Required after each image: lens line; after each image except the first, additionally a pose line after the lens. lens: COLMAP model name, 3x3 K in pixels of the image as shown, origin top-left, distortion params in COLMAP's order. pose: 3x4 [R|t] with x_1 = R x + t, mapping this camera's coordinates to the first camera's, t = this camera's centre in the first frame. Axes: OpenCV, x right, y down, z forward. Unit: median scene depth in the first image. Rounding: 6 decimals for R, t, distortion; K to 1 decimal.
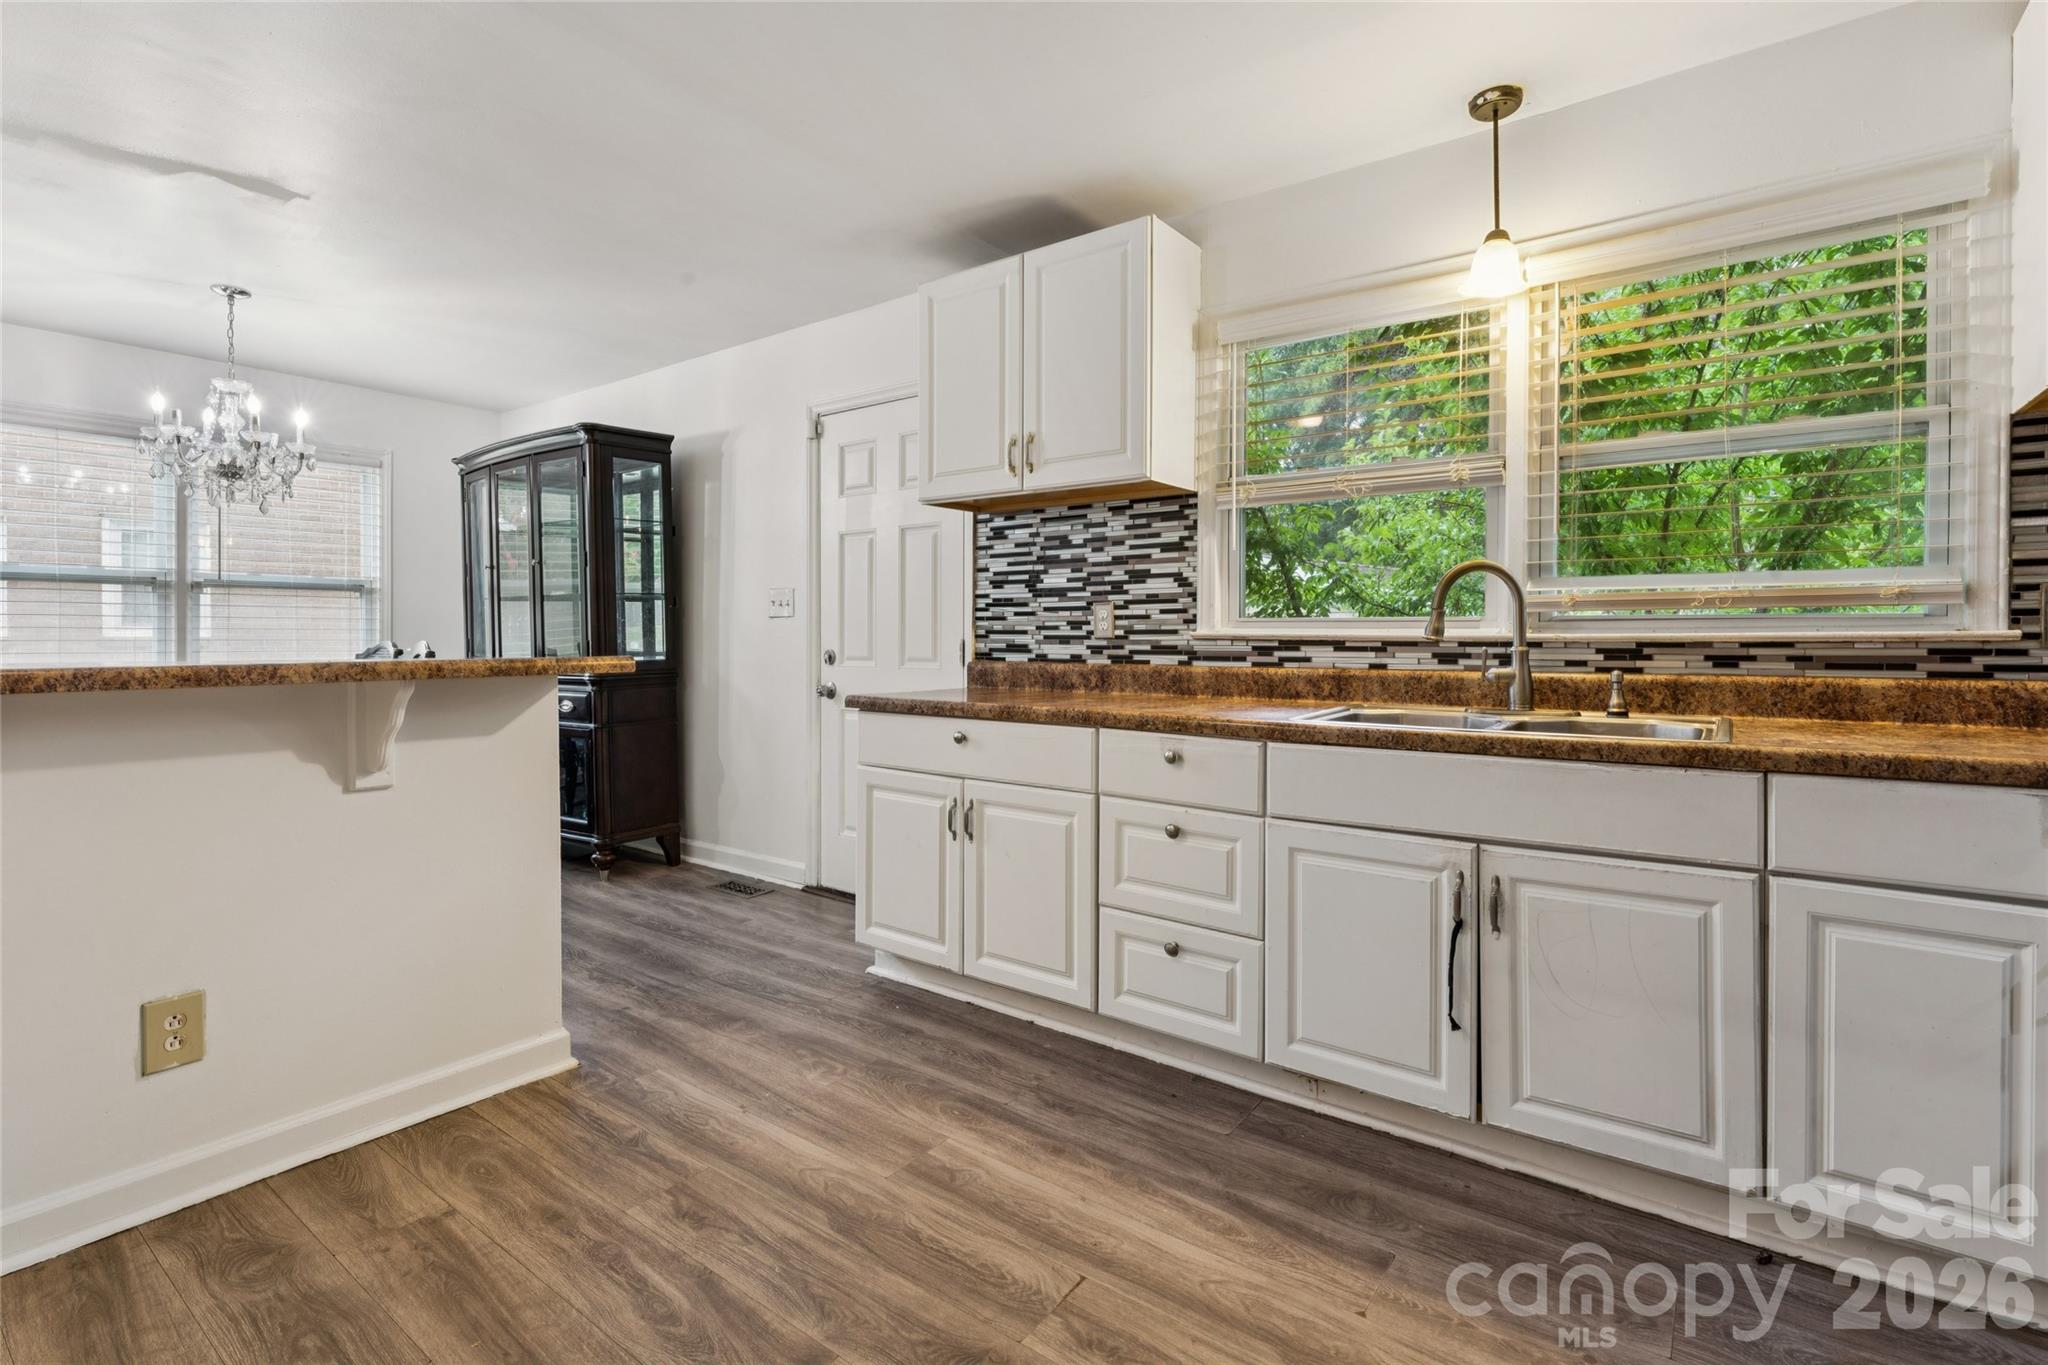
lens RADIAL K [[944.7, 0, 1014.2], [0, 944.7, 632.2], [0, 0, 1]] dist [-0.005827, 0.002282]
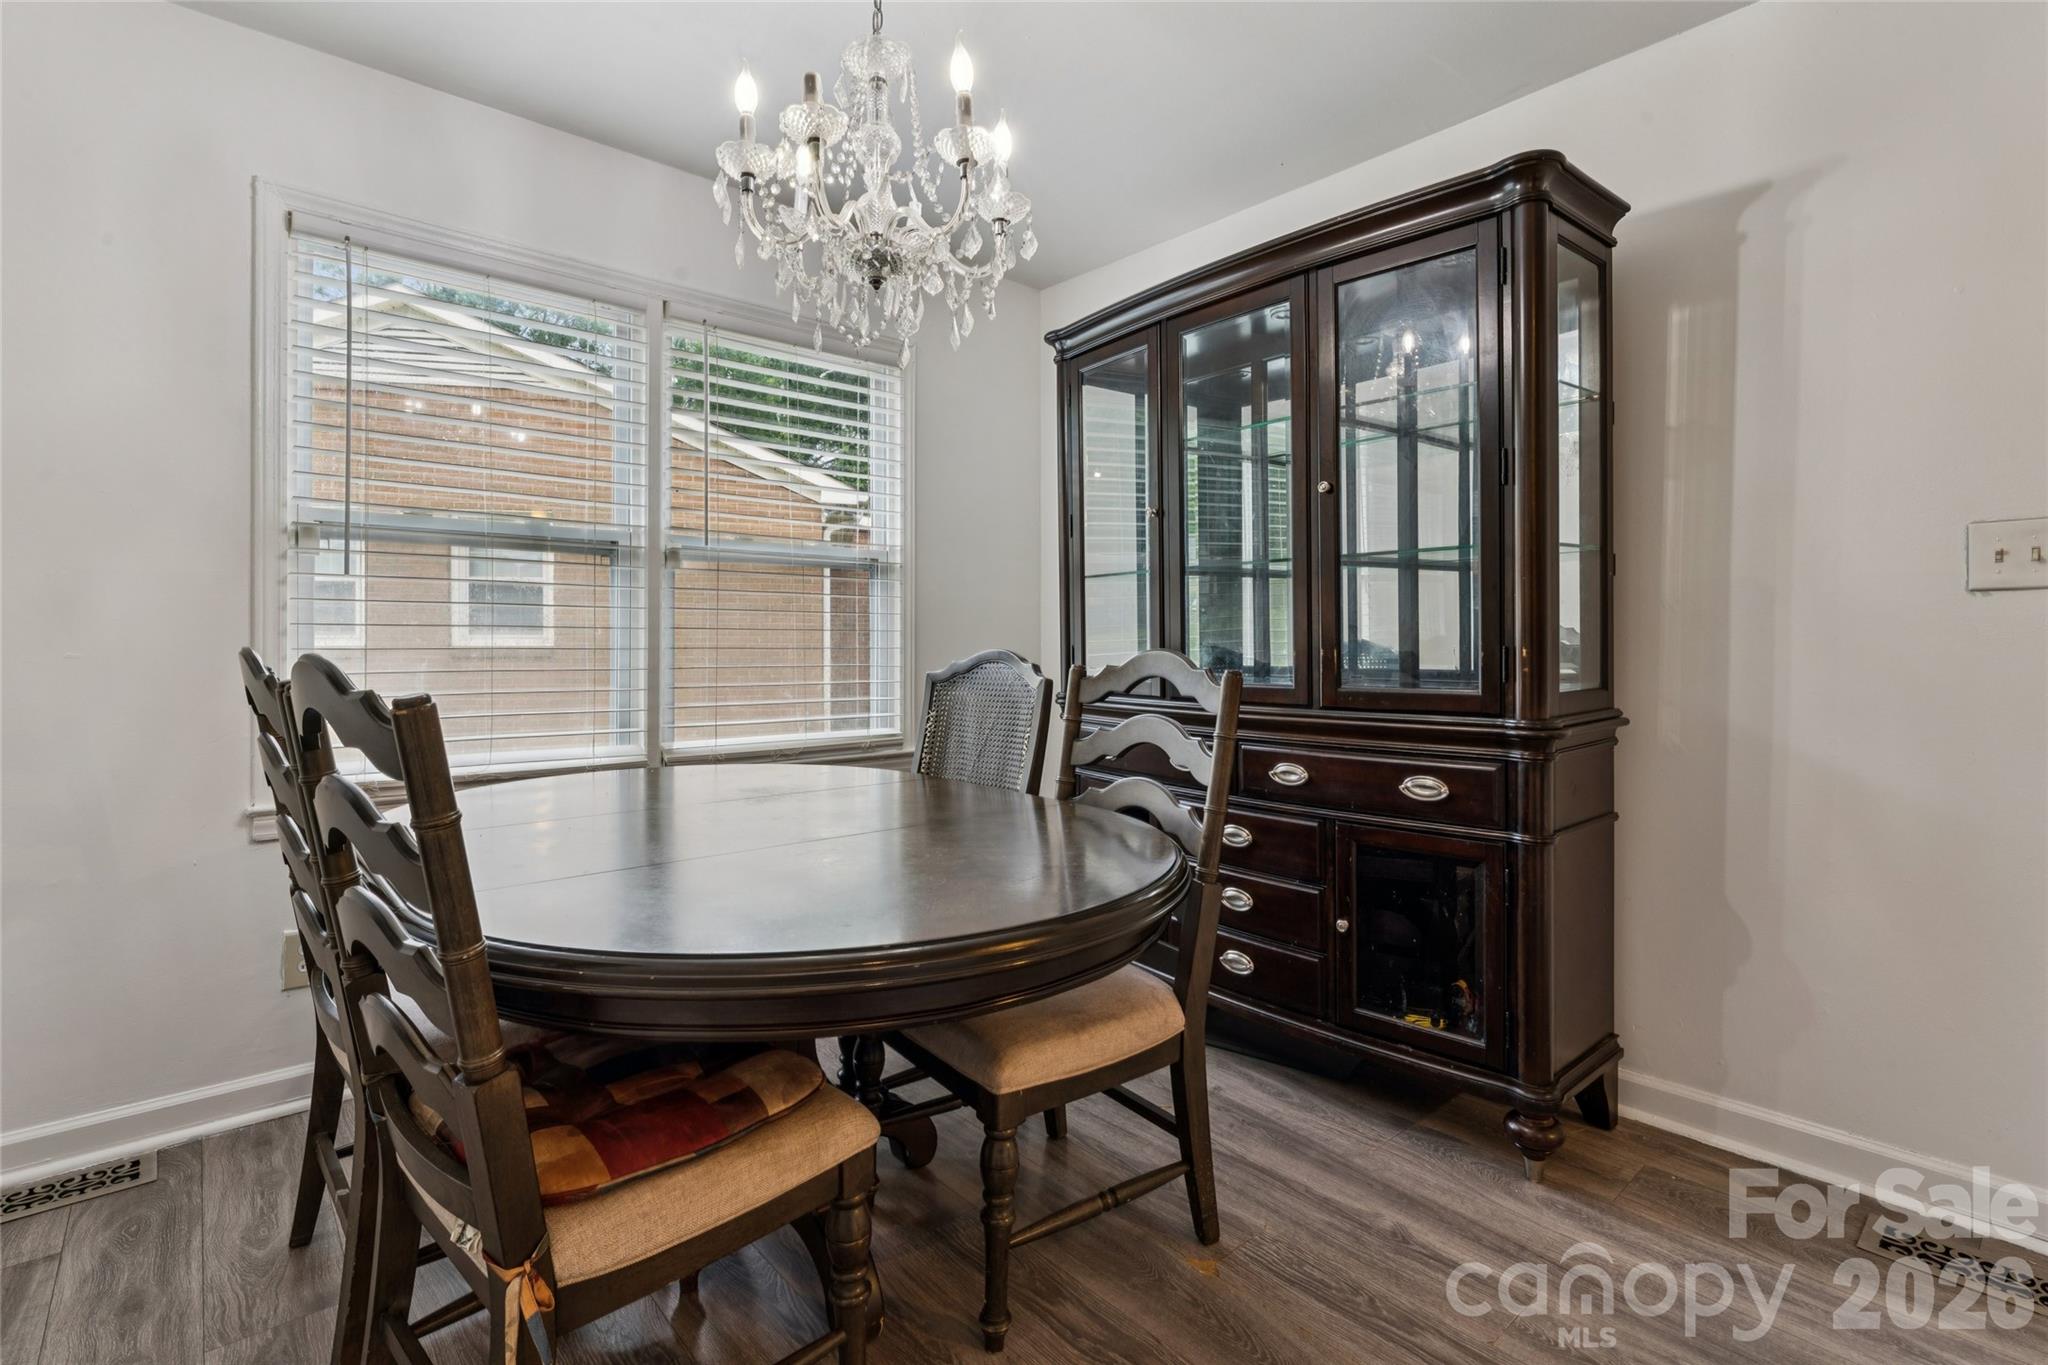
lens RADIAL K [[944.7, 0, 979.1], [0, 944.7, 637.2], [0, 0, 1]] dist [-0.005827, 0.002282]
pose [[0.975809, -0.002799, -0.218608, -0.561290], [0.000632, 0.999950, -0.009979, 0.007956], [0.218625, 0.009599, 0.975762, 0.473678]]
